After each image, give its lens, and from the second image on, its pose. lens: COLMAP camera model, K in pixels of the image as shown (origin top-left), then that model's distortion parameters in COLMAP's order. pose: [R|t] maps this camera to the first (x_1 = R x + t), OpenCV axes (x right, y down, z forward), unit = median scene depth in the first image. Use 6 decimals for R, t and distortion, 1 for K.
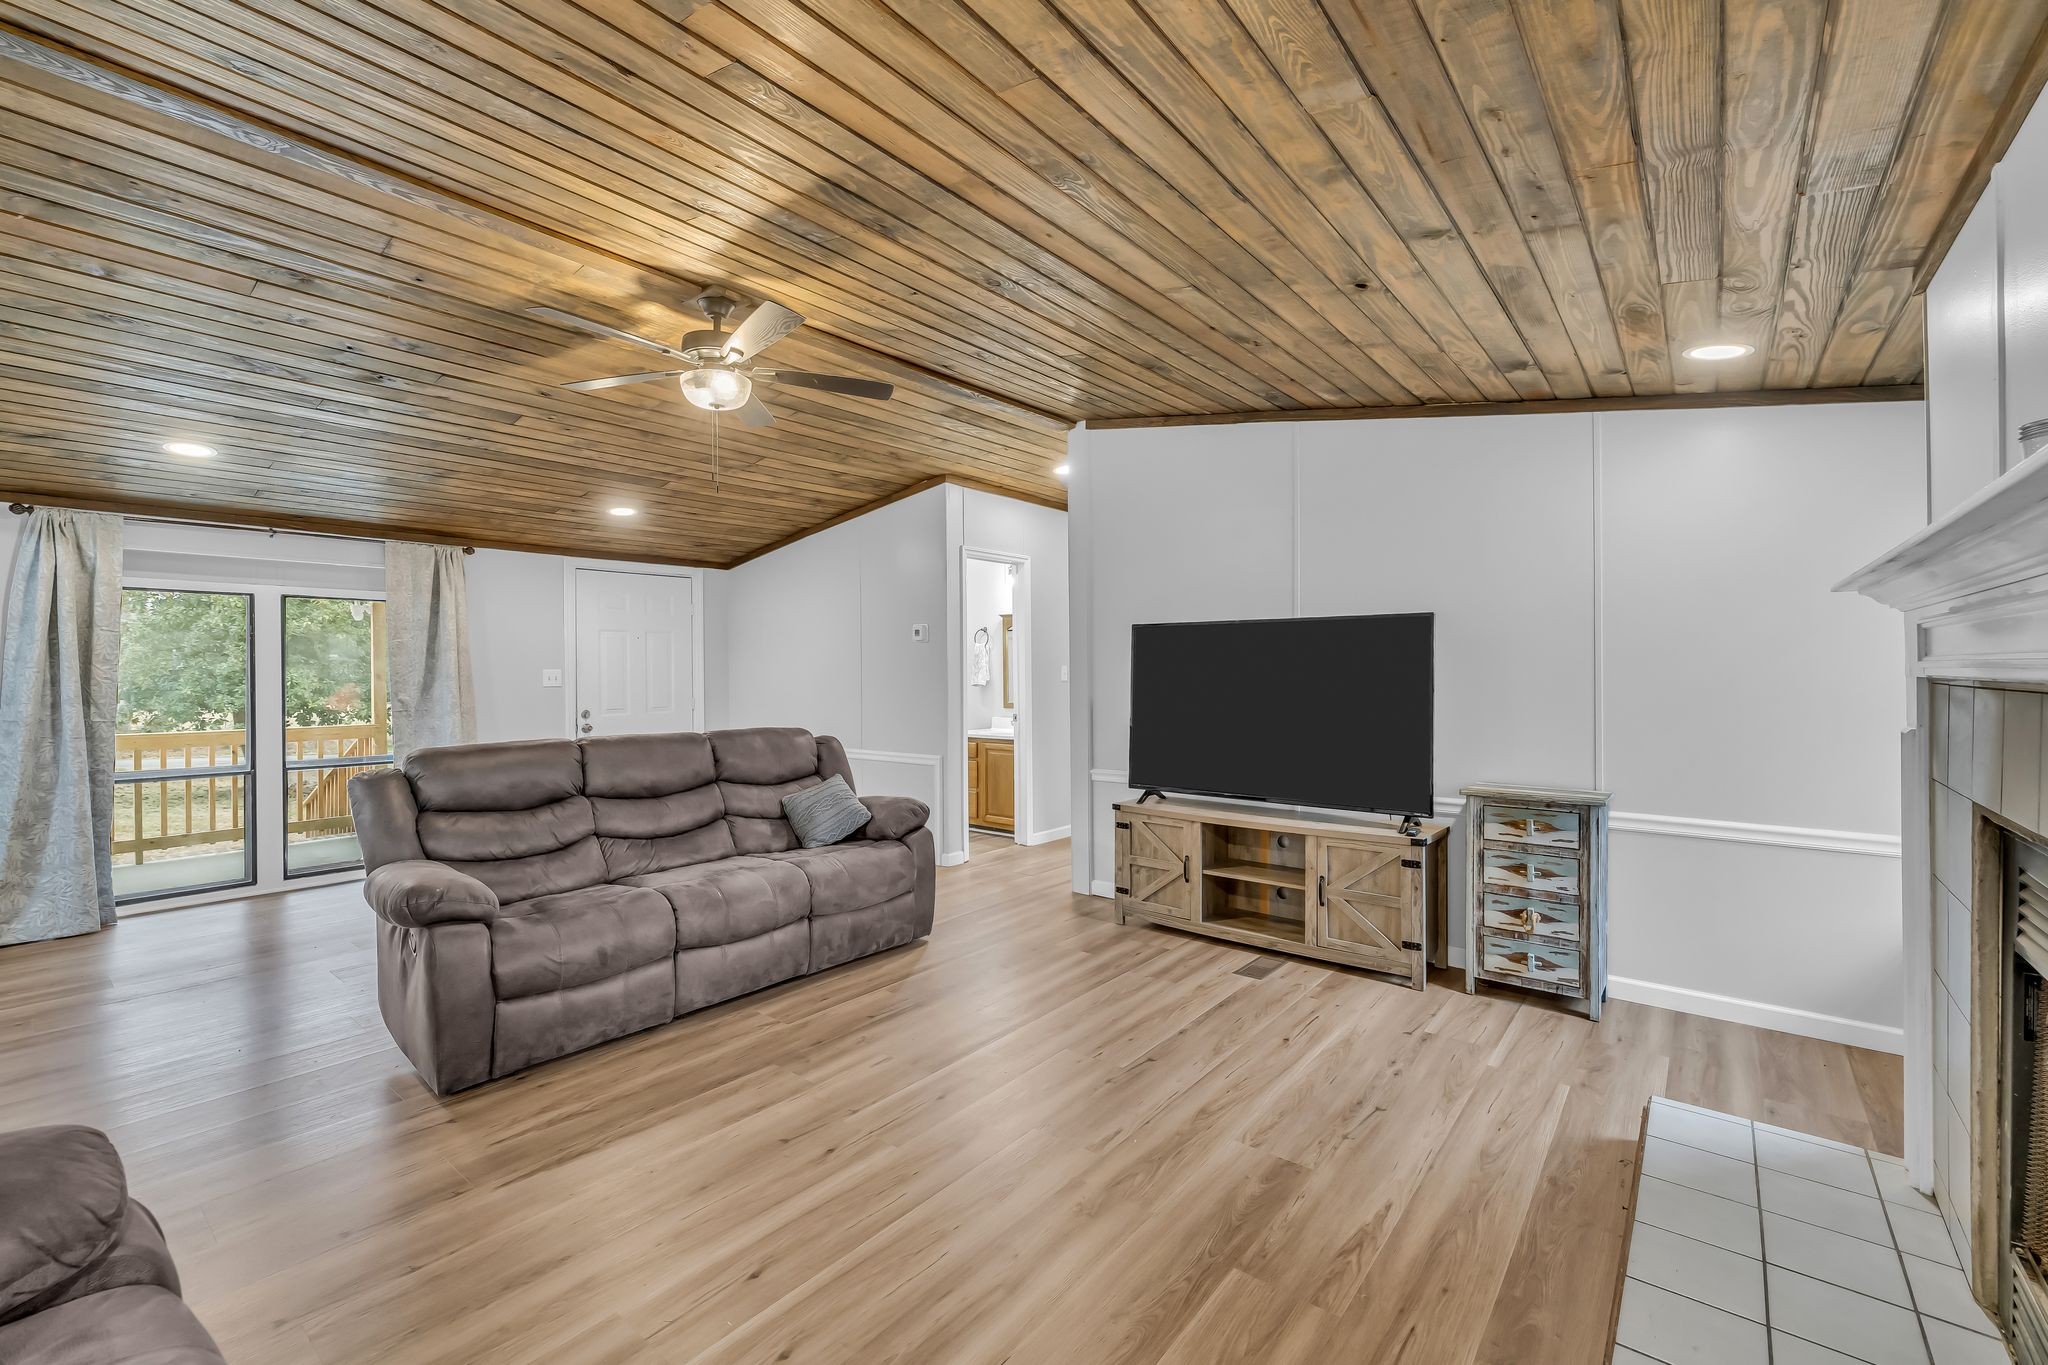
lens RADIAL K [[861.2, 0, 1027.7], [0, 861.2, 670.3], [0, 0, 1]] dist [0.000115, 0.000040]
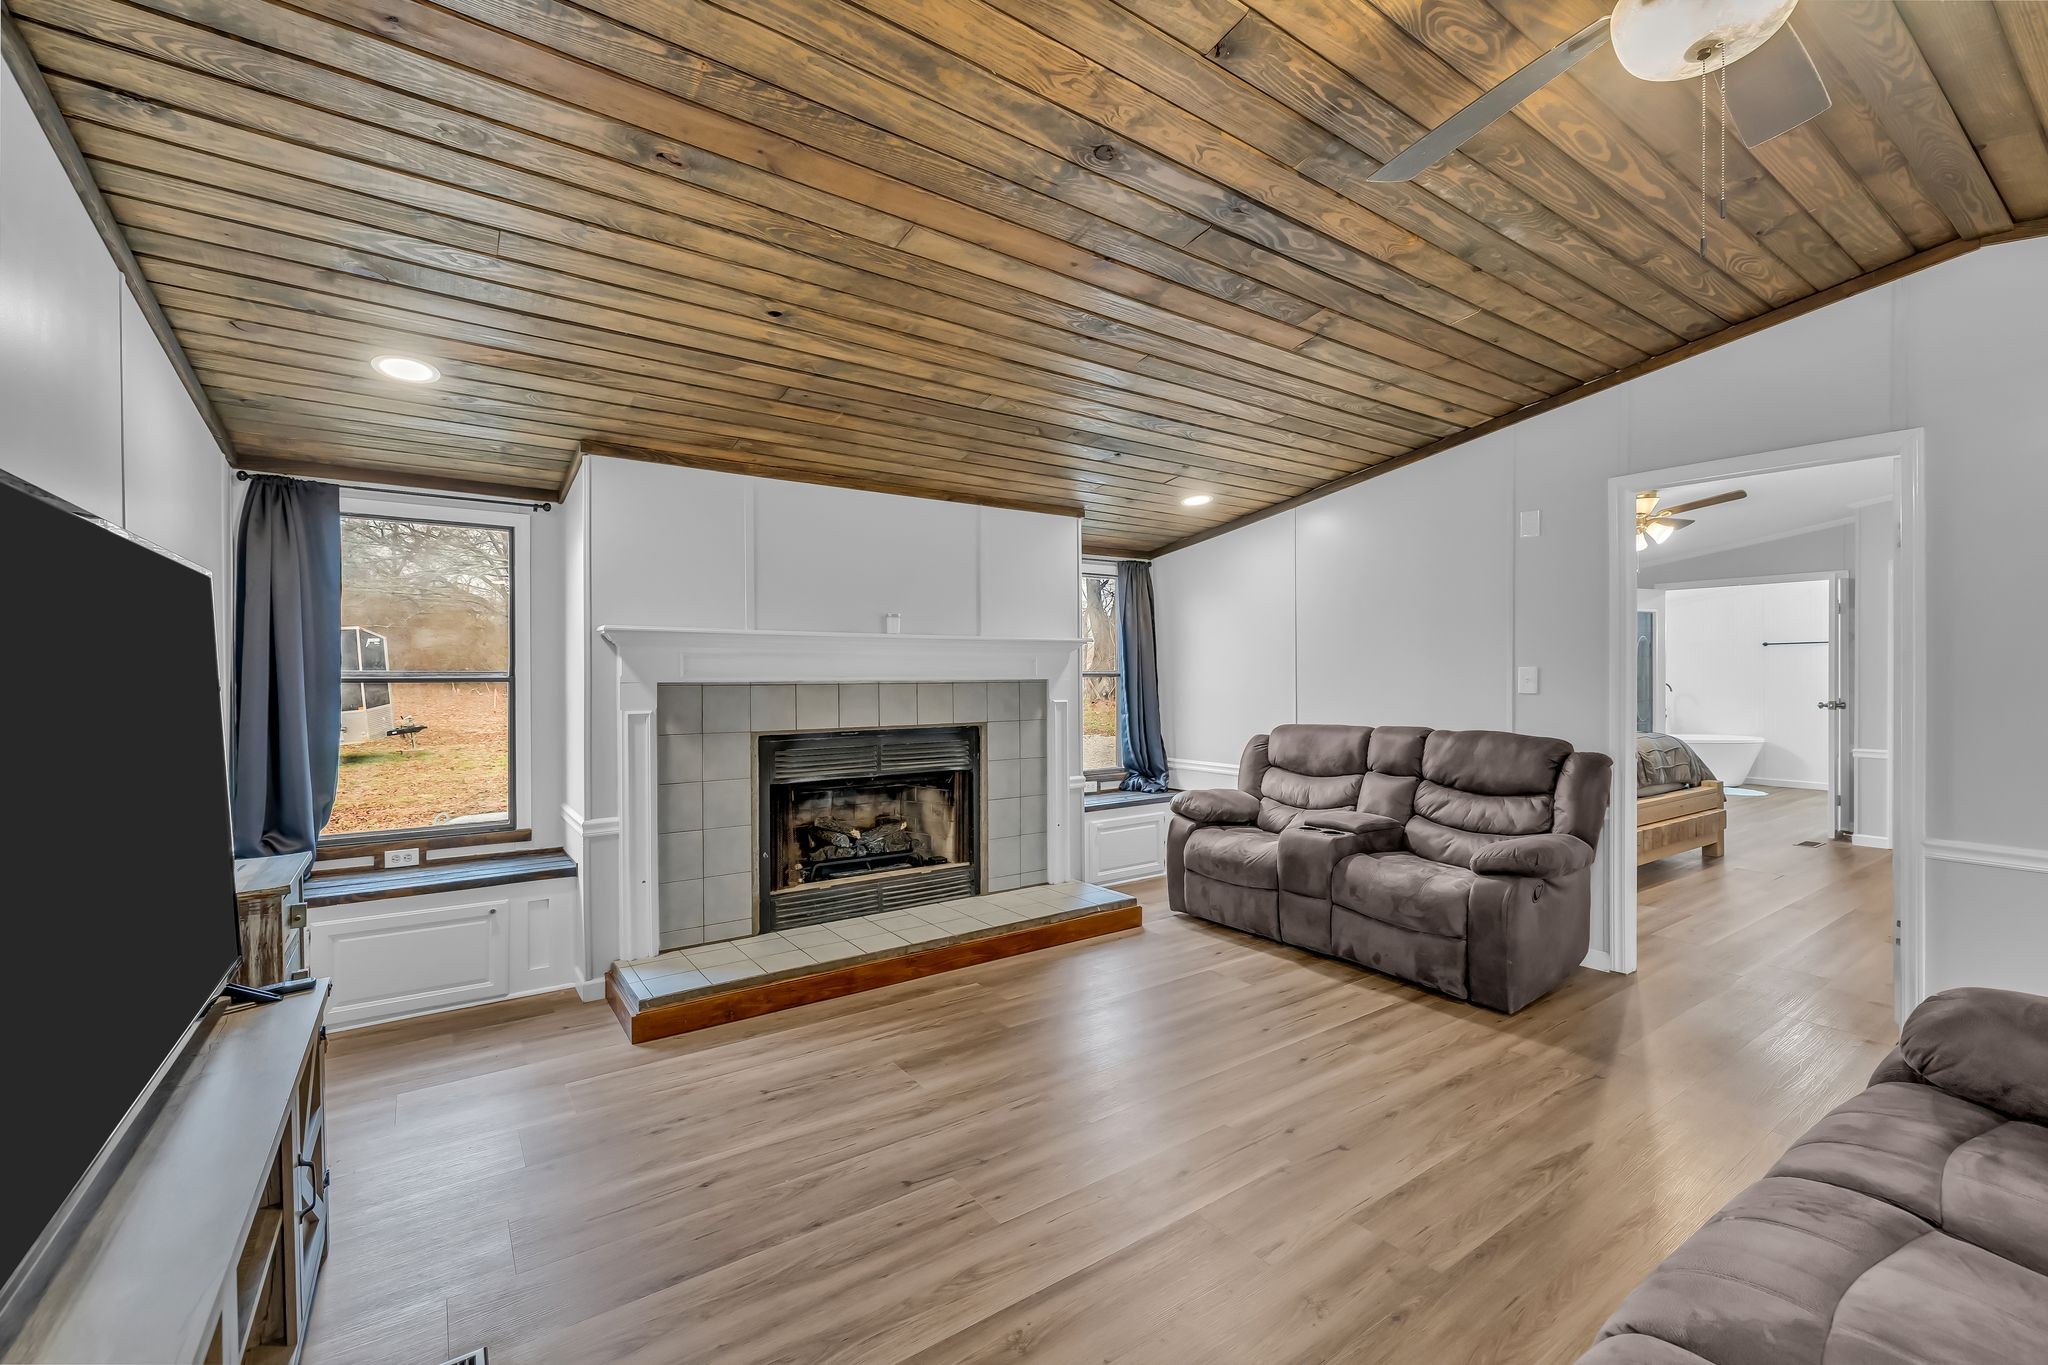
lens RADIAL K [[858.7, 0, 1024.2], [0, 858.7, 686.8], [0, 0, 1]] dist [0.000593, 0.000048]
pose [[-0.960941, 0.005010, 0.276709, -0.212240], [0.008992, 0.999873, 0.013123, -0.001220], [-0.276608, 0.015099, -0.960864, 2.102294]]
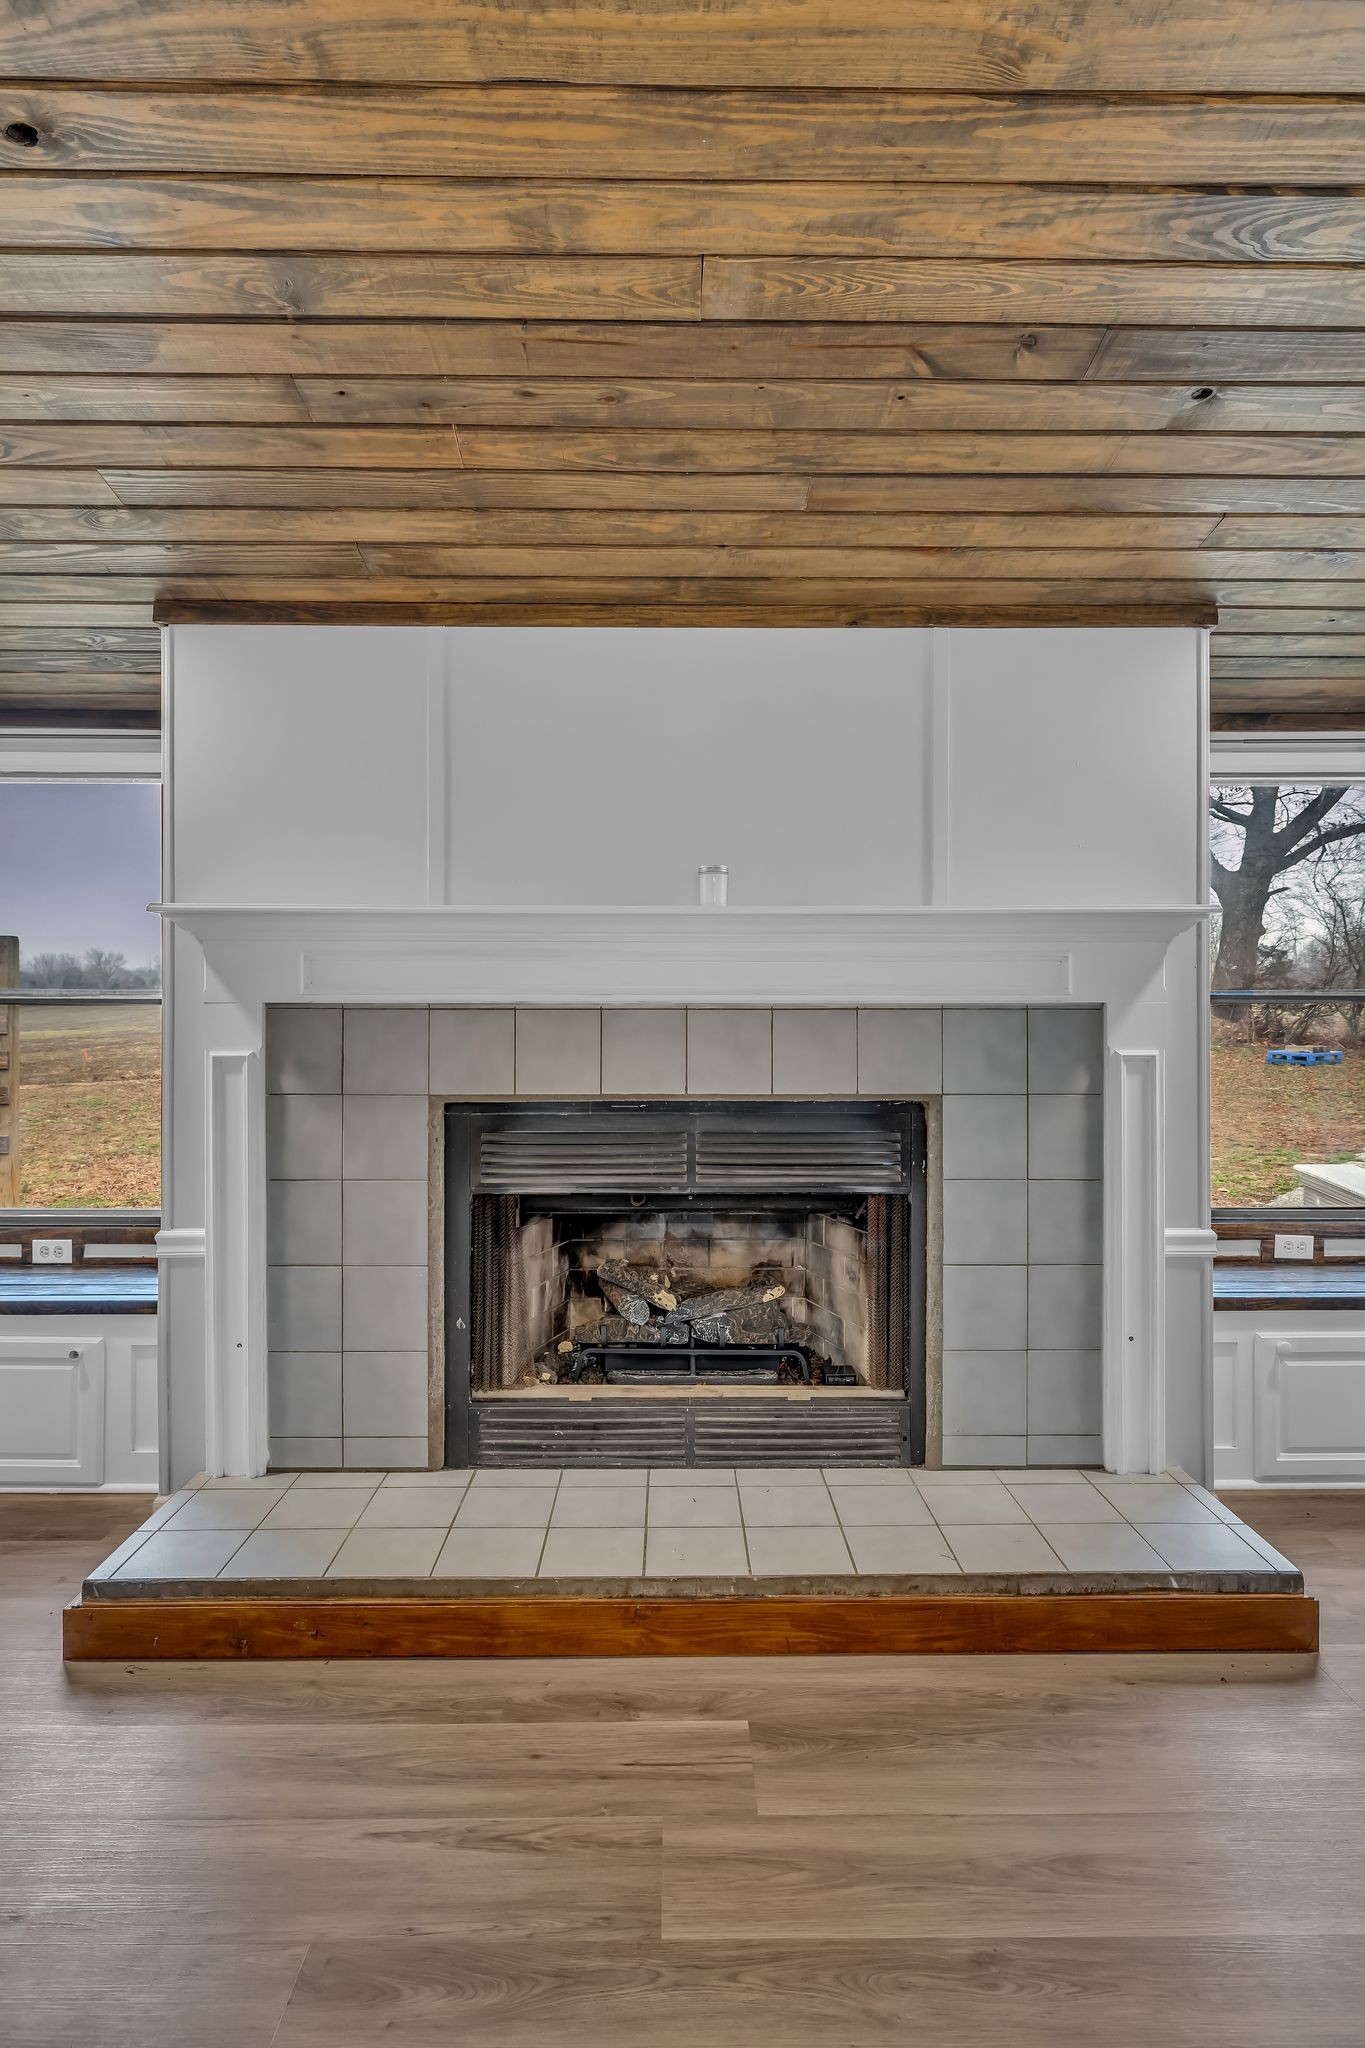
lens RADIAL K [[1100.4, 0, 682.5], [0, 1100.4, 1024.0], [0, 0, 1]] dist [0.000324, -0.000599]
pose [[-0.634843, 0.001903, 0.772638, -0.308318], [0.003691, 0.999993, 0.000570, 0.028258], [-0.772632, 0.003213, -0.634846, 1.199426]]
